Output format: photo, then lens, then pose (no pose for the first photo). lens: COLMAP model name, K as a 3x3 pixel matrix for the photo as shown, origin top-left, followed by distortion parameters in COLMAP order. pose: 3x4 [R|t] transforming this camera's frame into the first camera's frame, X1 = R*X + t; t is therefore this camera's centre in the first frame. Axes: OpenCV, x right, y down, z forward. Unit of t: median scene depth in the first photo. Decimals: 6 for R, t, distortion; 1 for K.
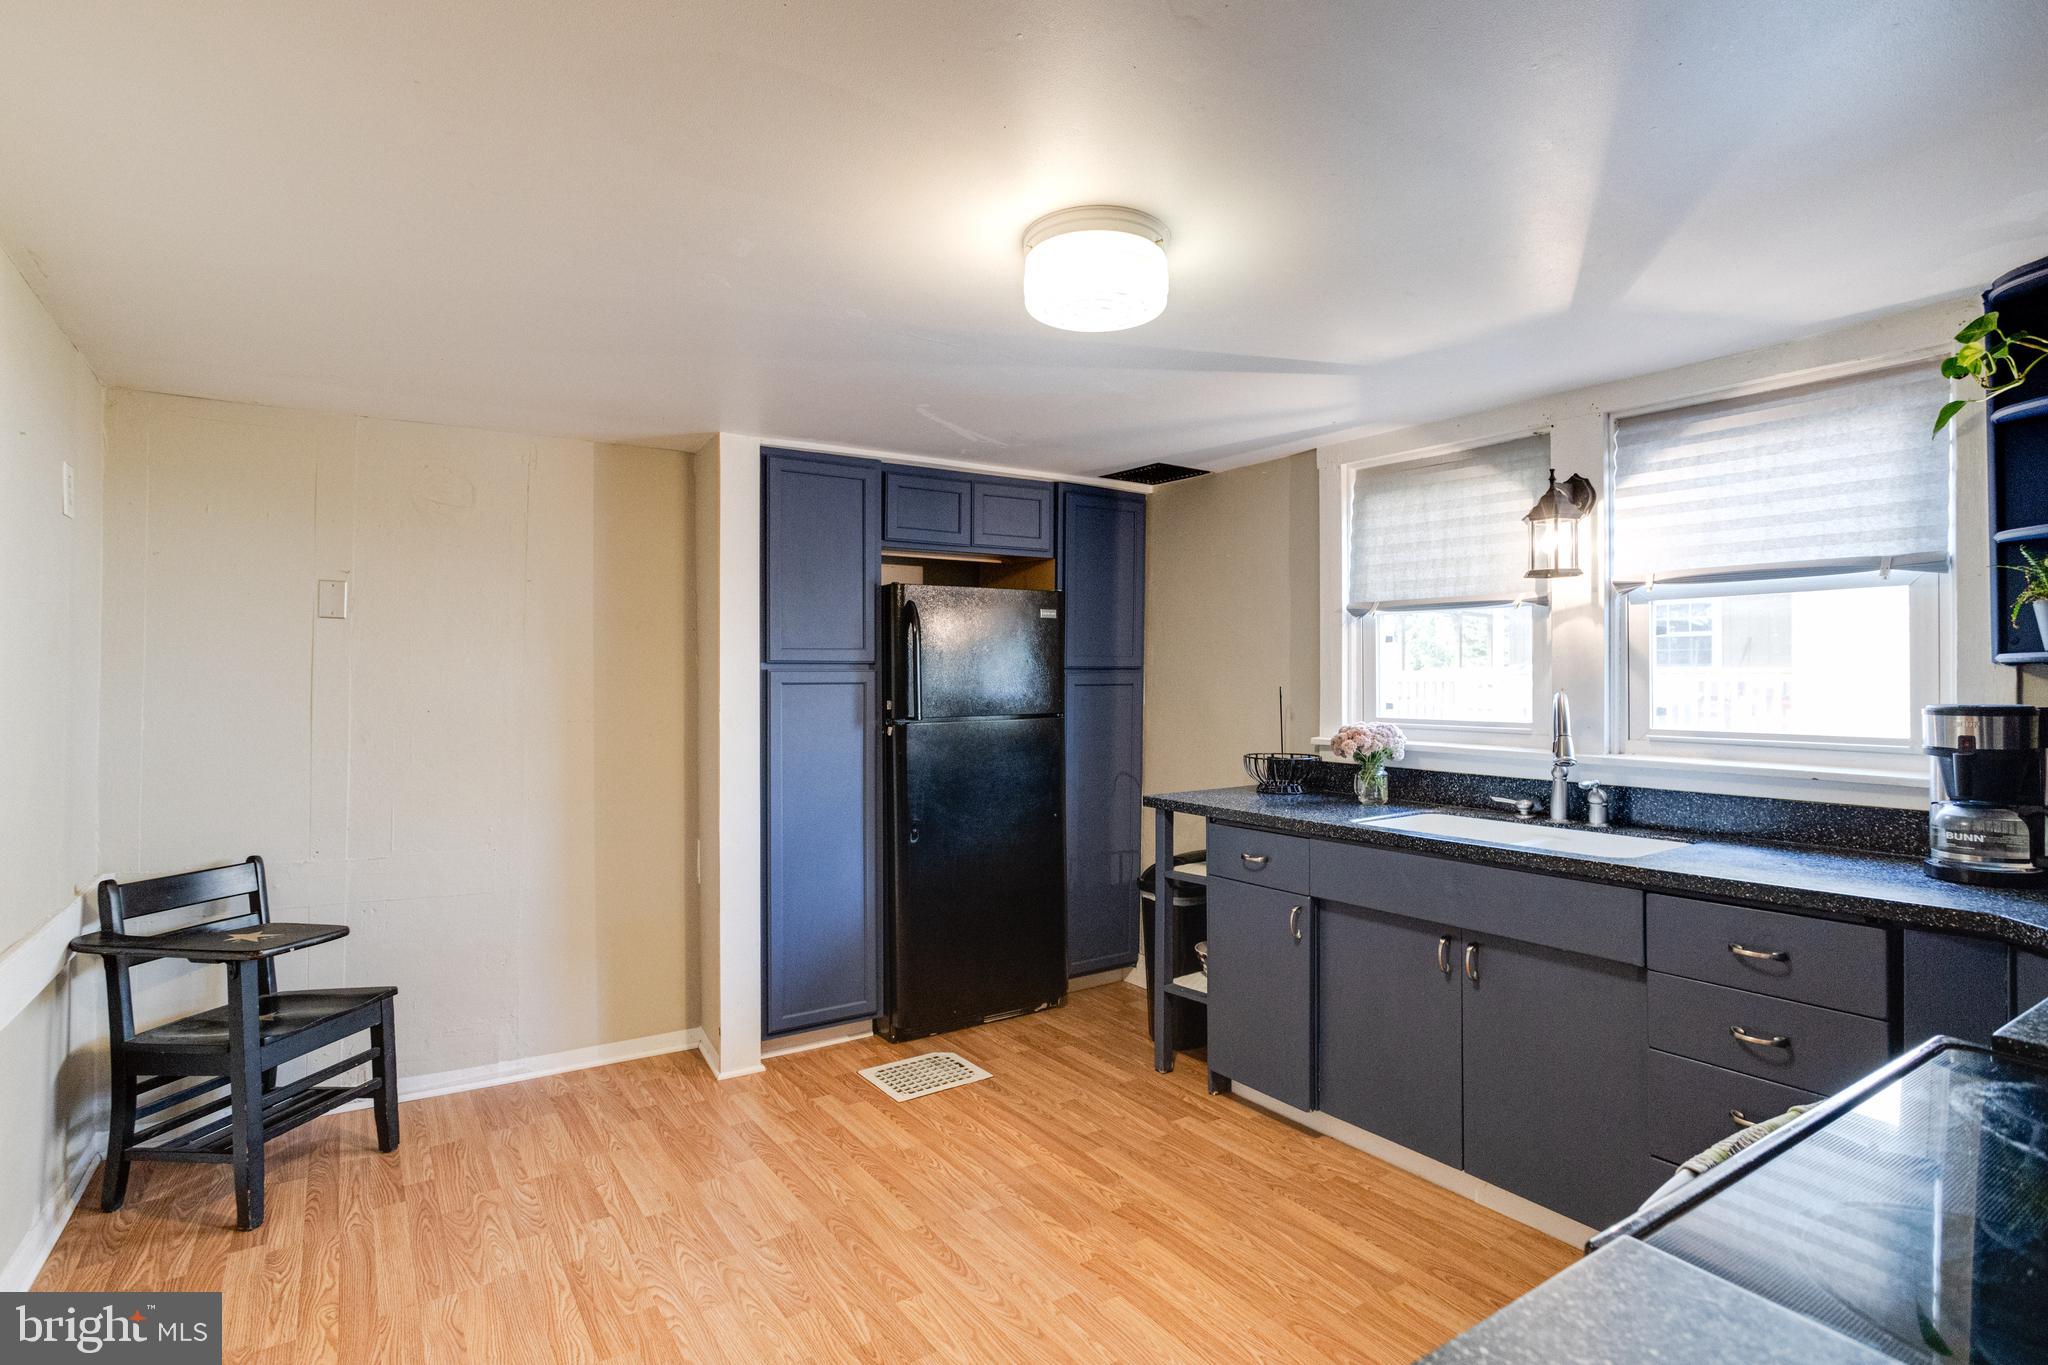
lens RADIAL K [[1006.3, 0, 1022.6], [0, 1006.3, 686.5], [0, 0, 1]] dist [-0.005075, 0.002437]
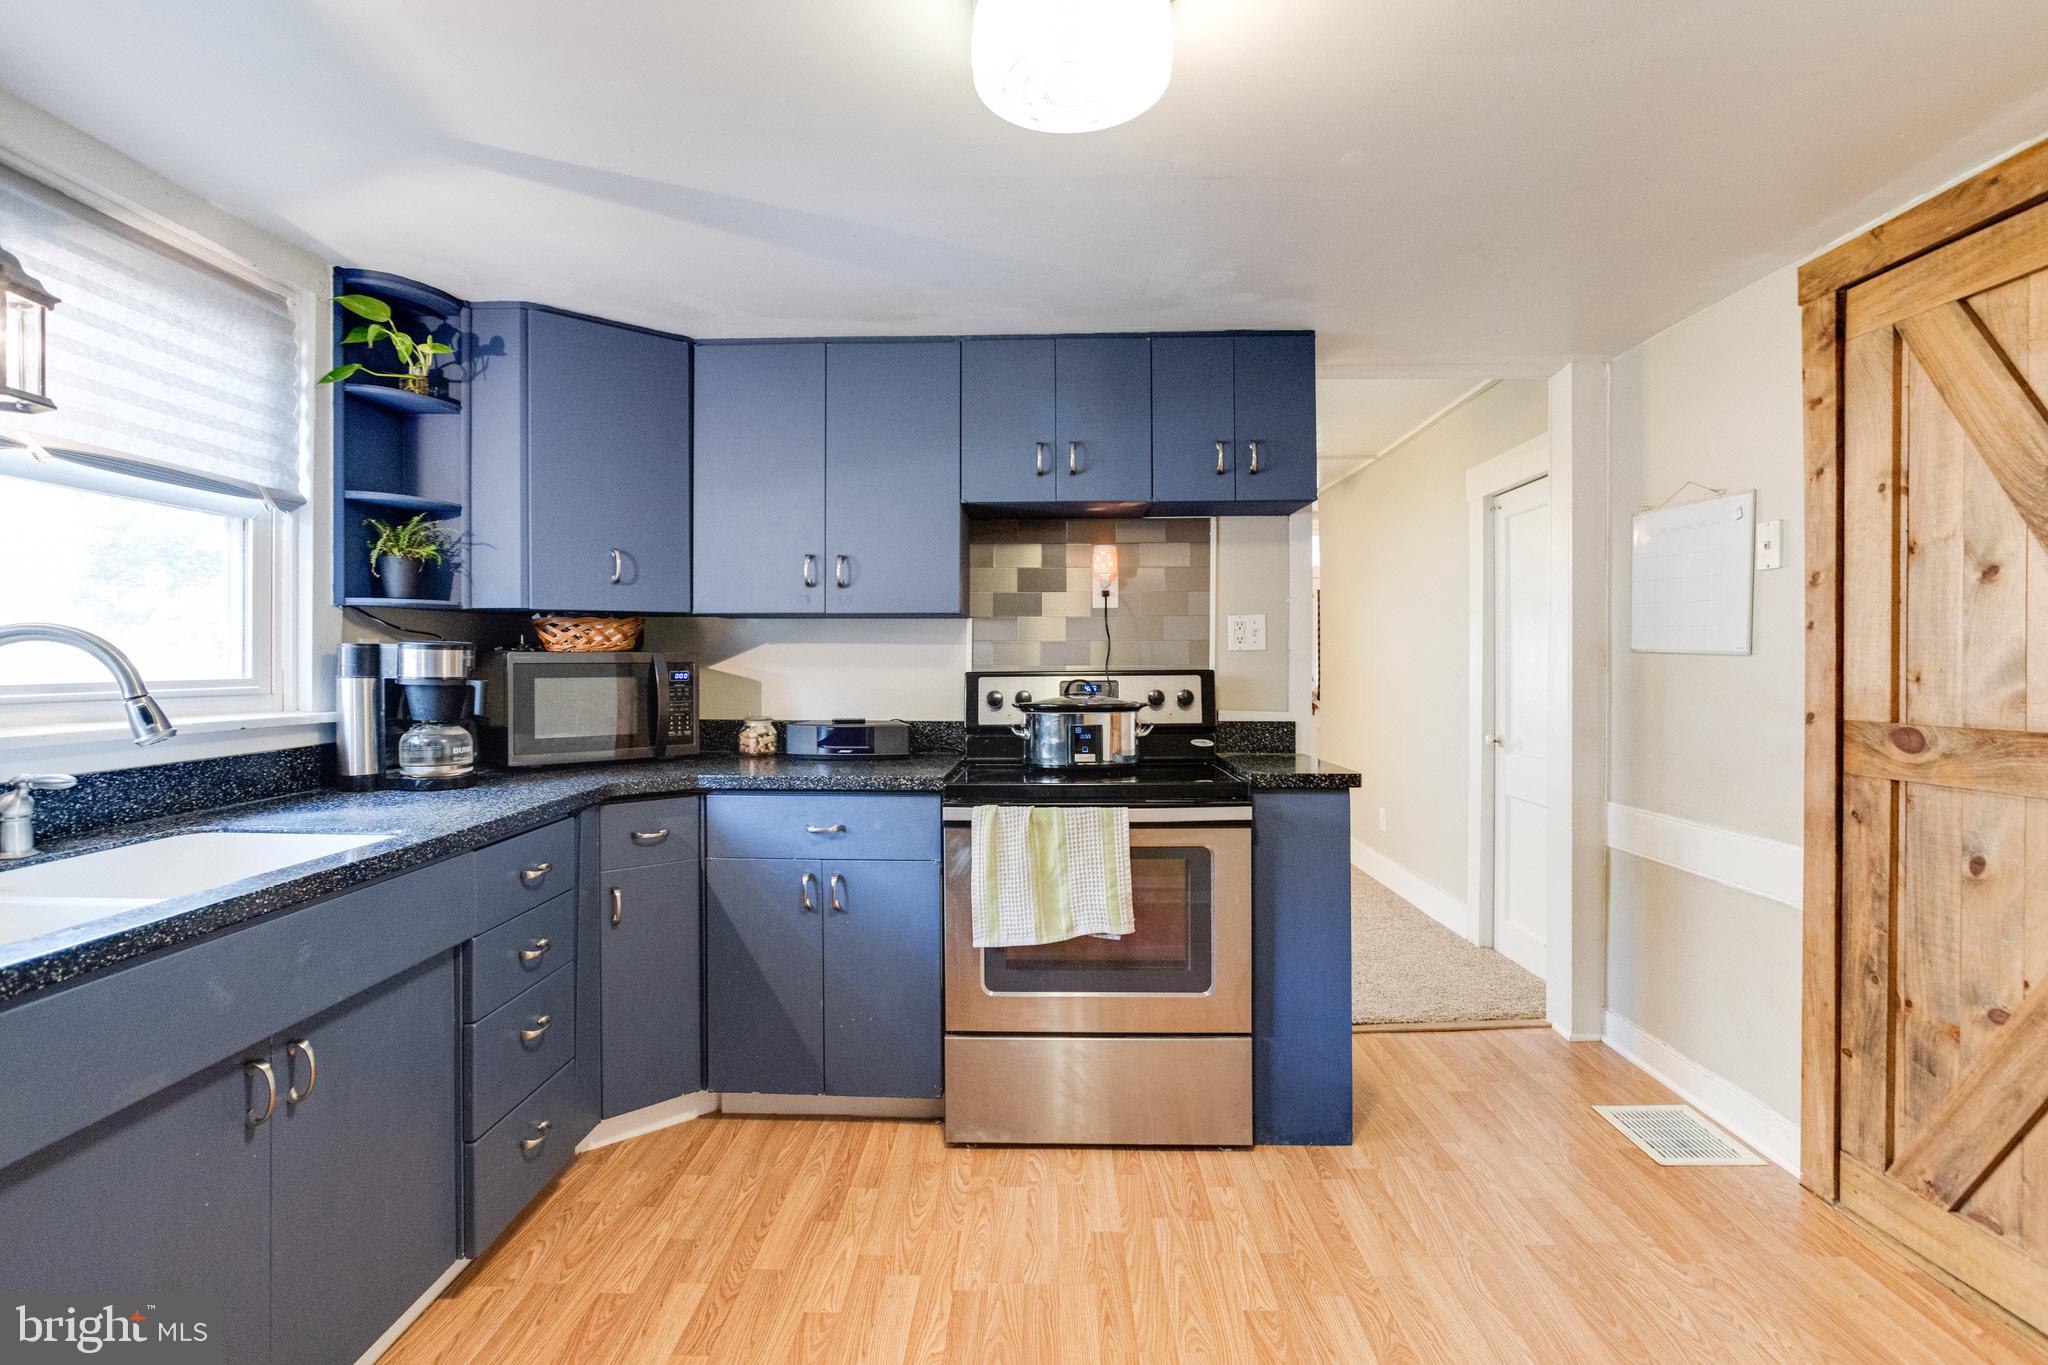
lens RADIAL K [[1006.3, 0, 1024.8], [0, 1006.3, 679.3], [0, 0, 1]] dist [-0.005075, 0.002437]
pose [[-0.817223, 0.000073, 0.576321, -0.262356], [0.002730, 0.999989, 0.003746, 0.050442], [-0.576315, 0.004635, -0.817215, 1.351278]]
